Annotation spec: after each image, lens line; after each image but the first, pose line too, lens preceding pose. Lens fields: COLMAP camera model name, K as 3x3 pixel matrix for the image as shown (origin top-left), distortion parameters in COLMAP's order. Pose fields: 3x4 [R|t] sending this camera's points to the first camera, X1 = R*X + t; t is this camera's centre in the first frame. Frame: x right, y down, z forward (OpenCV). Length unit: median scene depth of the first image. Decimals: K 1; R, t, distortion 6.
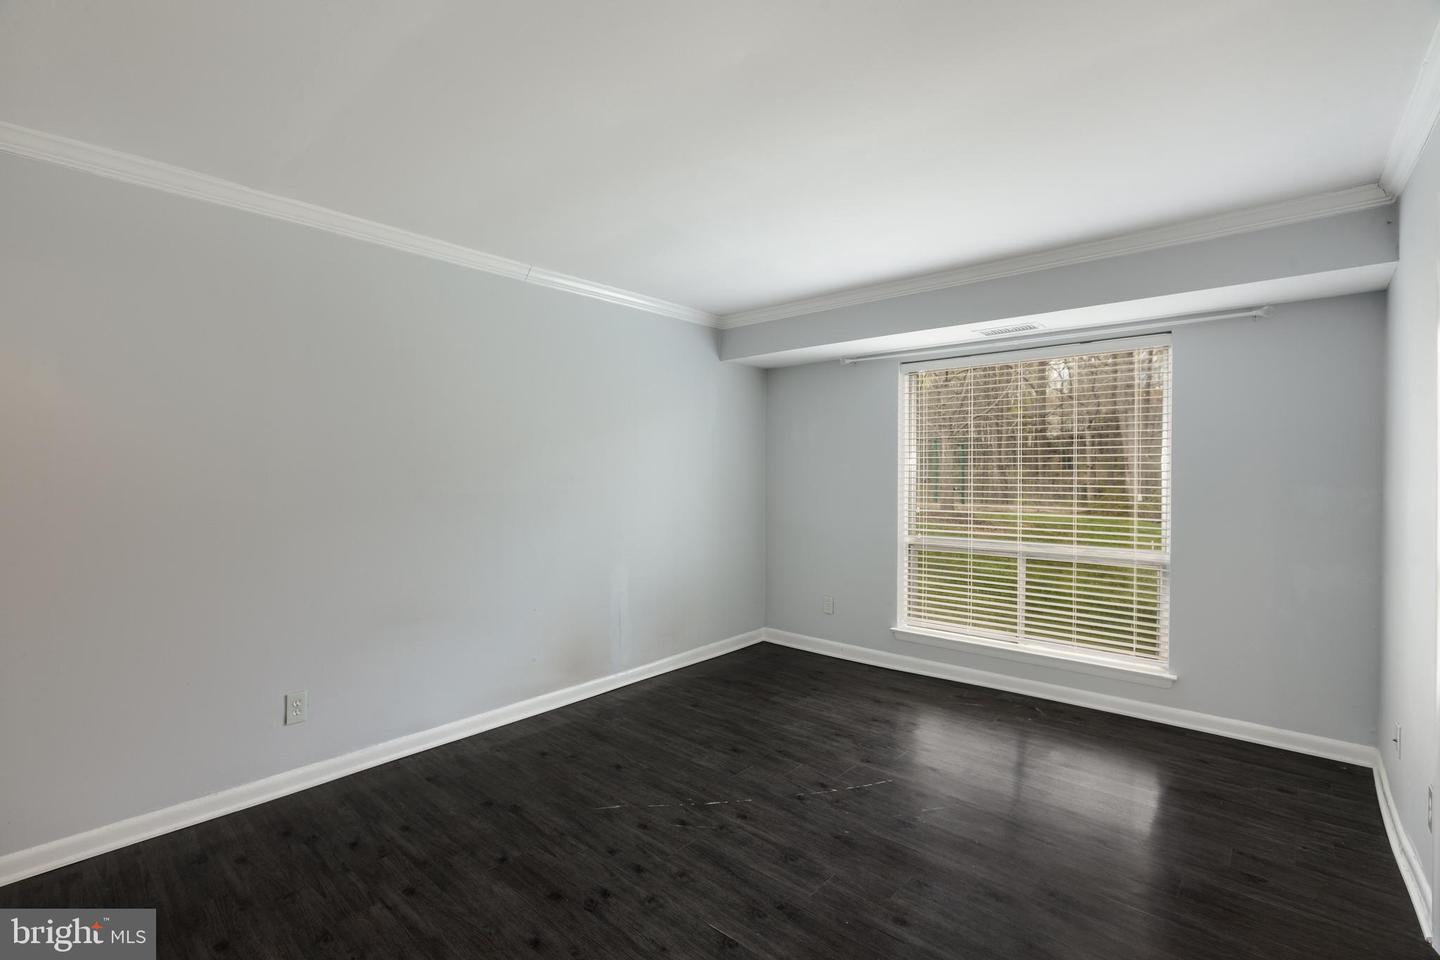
lens RADIAL K [[641.1, 0, 719.4], [0, 641.1, 478.0], [0, 0, 1]] dist [-0.007635, -0.000323]
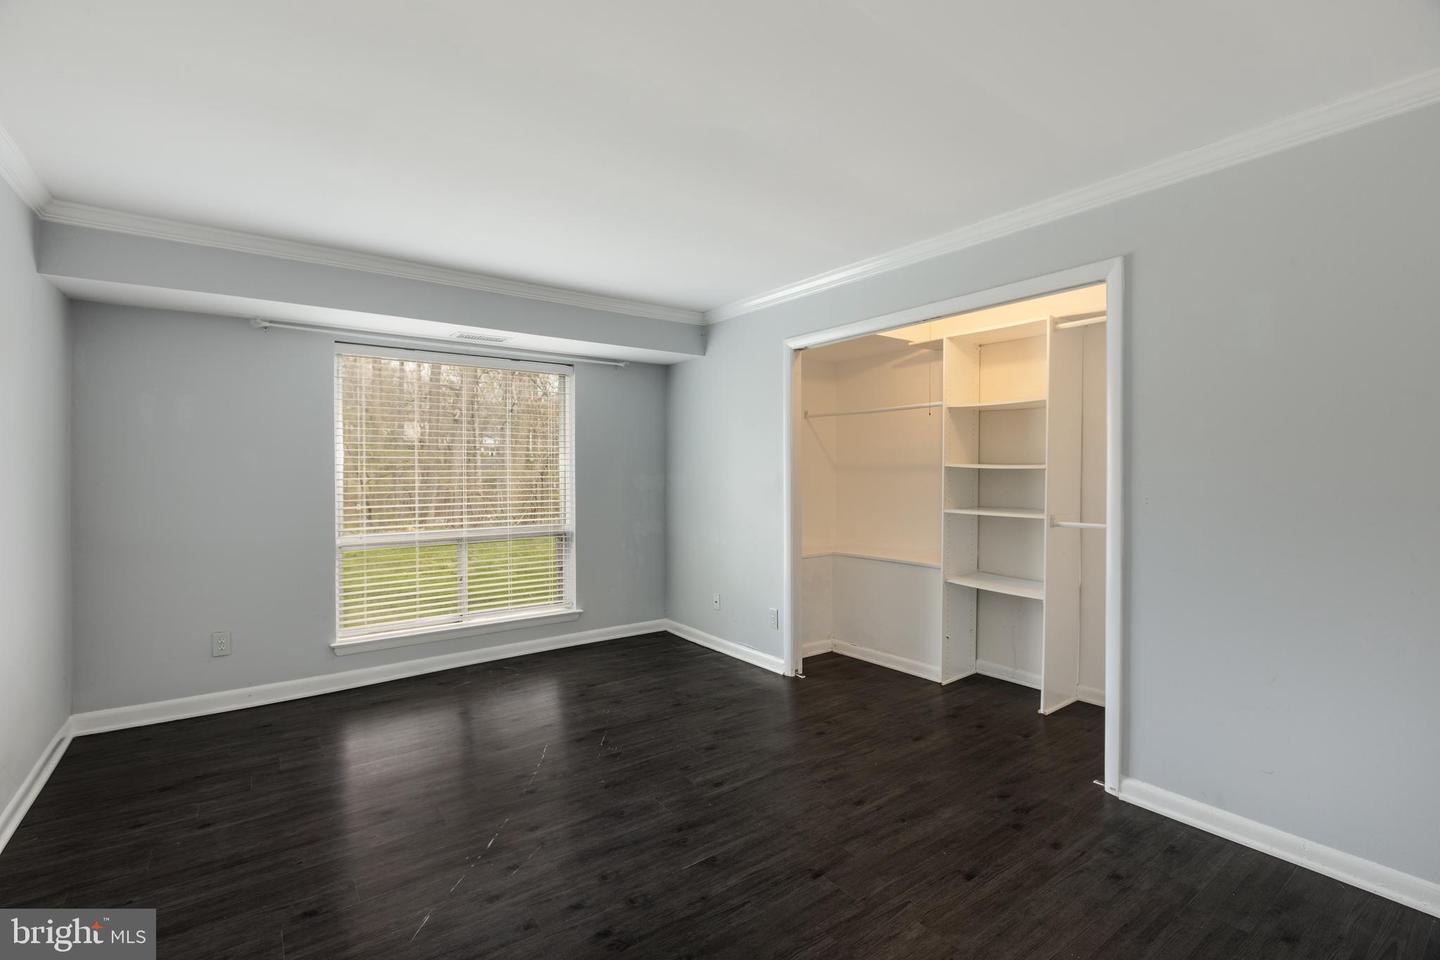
lens RADIAL K [[641.1, 0, 720.5], [0, 641.1, 476.7], [0, 0, 1]] dist [-0.007635, -0.000323]
pose [[0.211142, -0.012205, 0.977379, -0.694680], [0.011873, 0.999880, 0.009921, 0.005691], [-0.977383, 0.009509, 0.211261, 0.449126]]
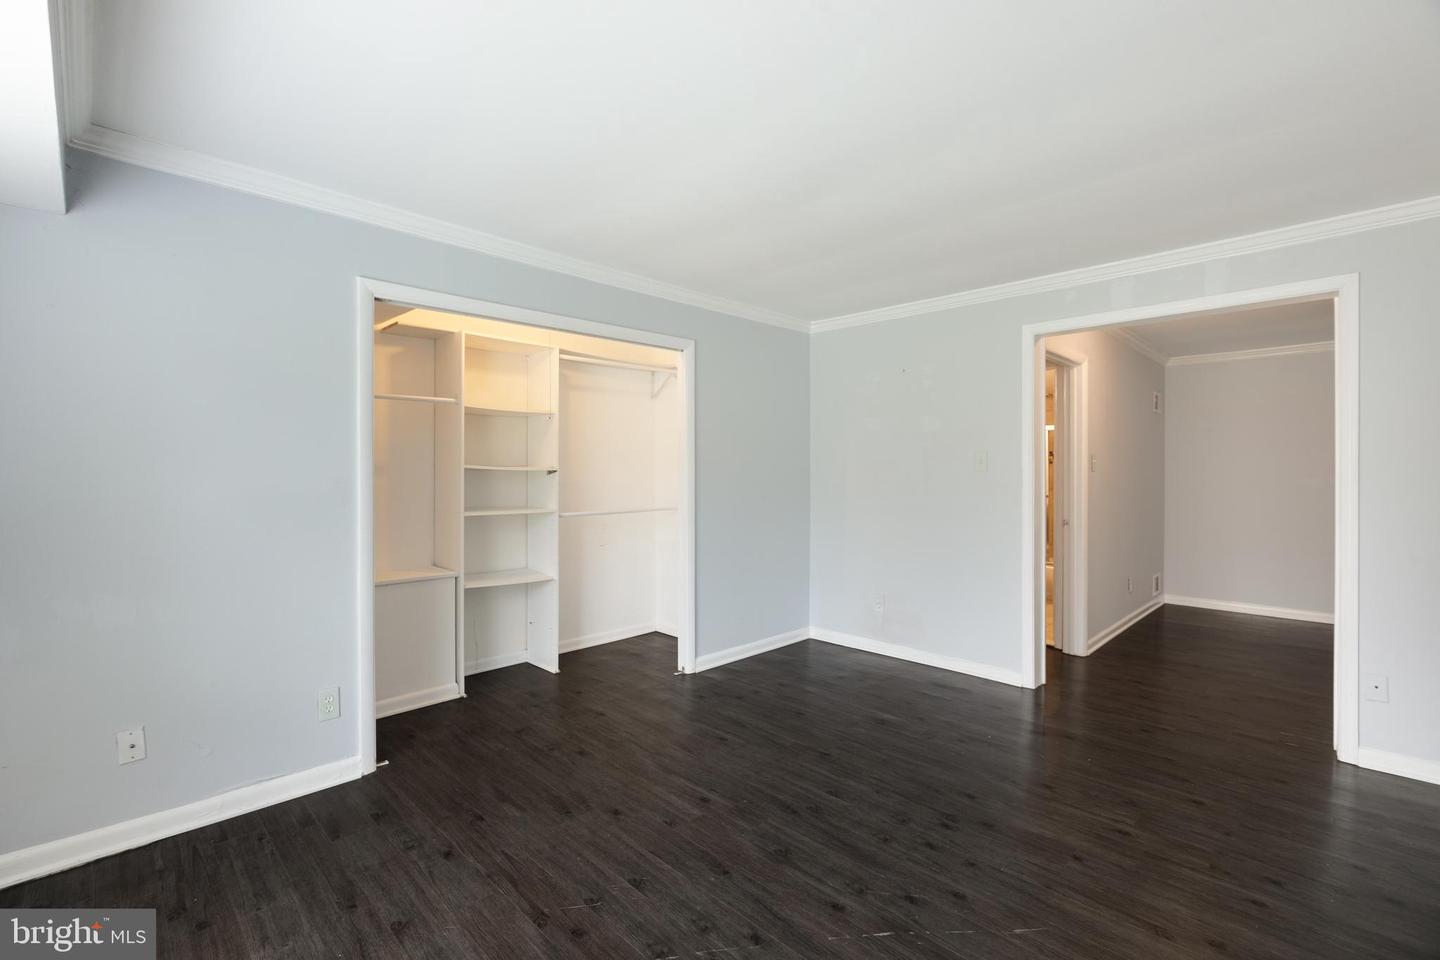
lens RADIAL K [[641.1, 0, 720.6], [0, 641.1, 471.4], [0, 0, 1]] dist [-0.007635, -0.000323]
pose [[-0.998202, -0.001854, 0.059916, 0.111668], [-0.001303, 0.999957, 0.009232, -0.002052], [-0.059930, 0.009138, -0.998161, 1.505717]]
